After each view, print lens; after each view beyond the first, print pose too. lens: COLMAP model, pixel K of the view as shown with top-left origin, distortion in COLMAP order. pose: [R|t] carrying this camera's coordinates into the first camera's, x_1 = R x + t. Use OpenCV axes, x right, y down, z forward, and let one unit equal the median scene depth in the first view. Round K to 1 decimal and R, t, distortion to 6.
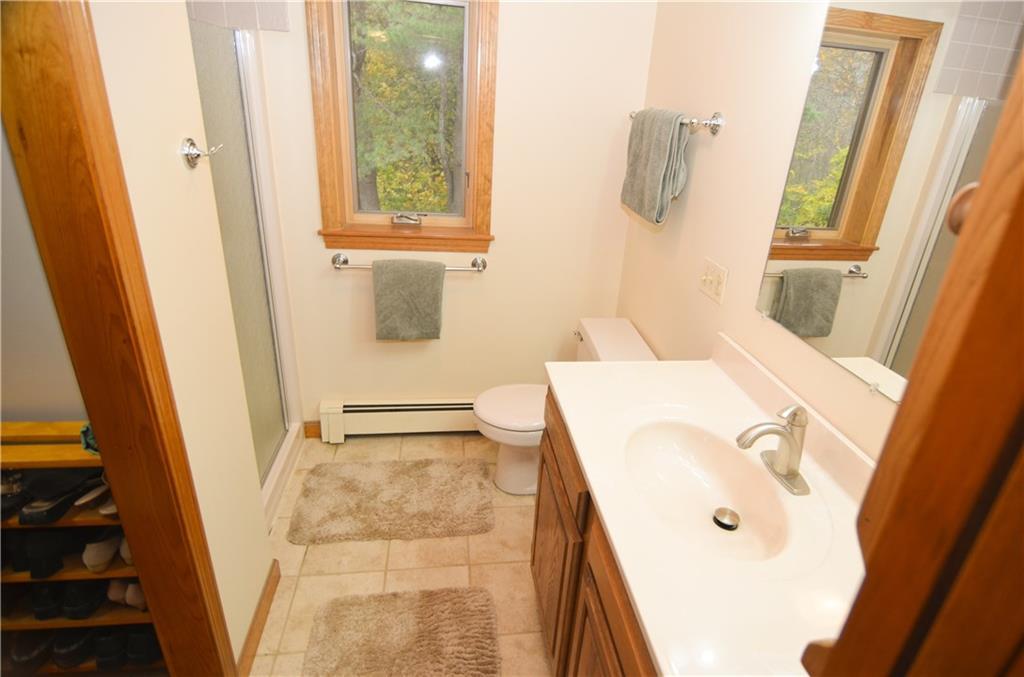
lens RADIAL K [[550.4, 0, 539.0], [0, 550.4, 336.5], [0, 0, 1]] dist [-0.012482, -0.006874]
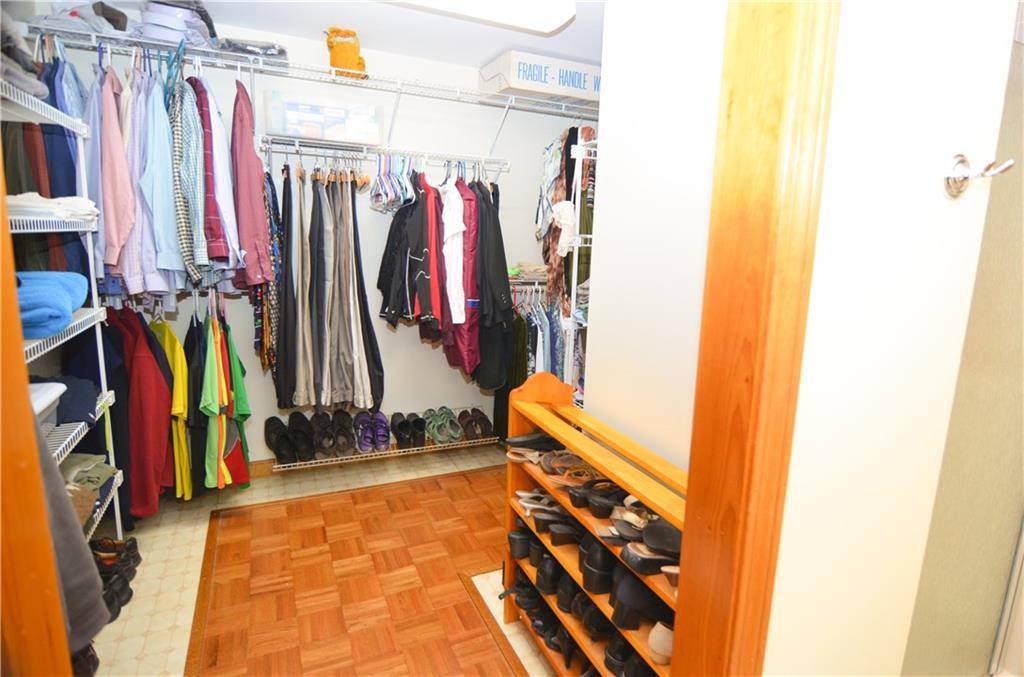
lens RADIAL K [[550.4, 0, 536.9], [0, 550.4, 339.5], [0, 0, 1]] dist [-0.012482, -0.006874]
pose [[0.287883, 0.111651, -0.951135, -0.065449], [-0.396949, 0.917757, -0.012413, 0.034599], [0.871524, 0.381125, 0.308527, 0.221639]]
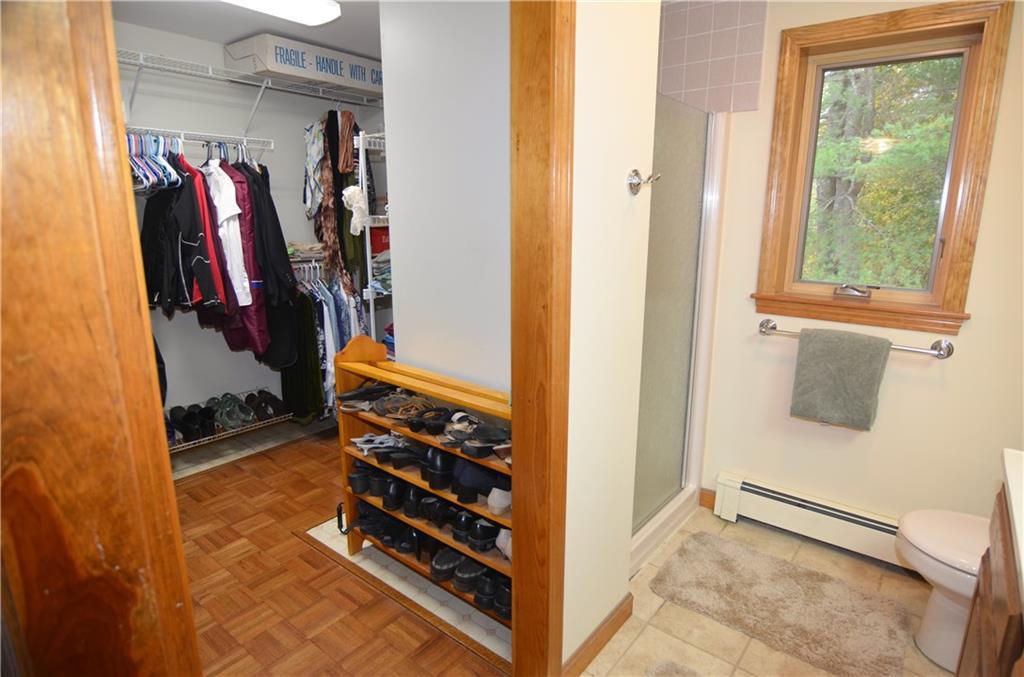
lens RADIAL K [[550.4, 0, 535.2], [0, 550.4, 336.9], [0, 0, 1]] dist [-0.012482, -0.006874]
pose [[0.682846, 0.093983, -0.724492, 0.060515], [-0.255778, 0.959680, -0.116584, 0.097734], [0.684323, 0.264918, 0.679353, 0.067686]]
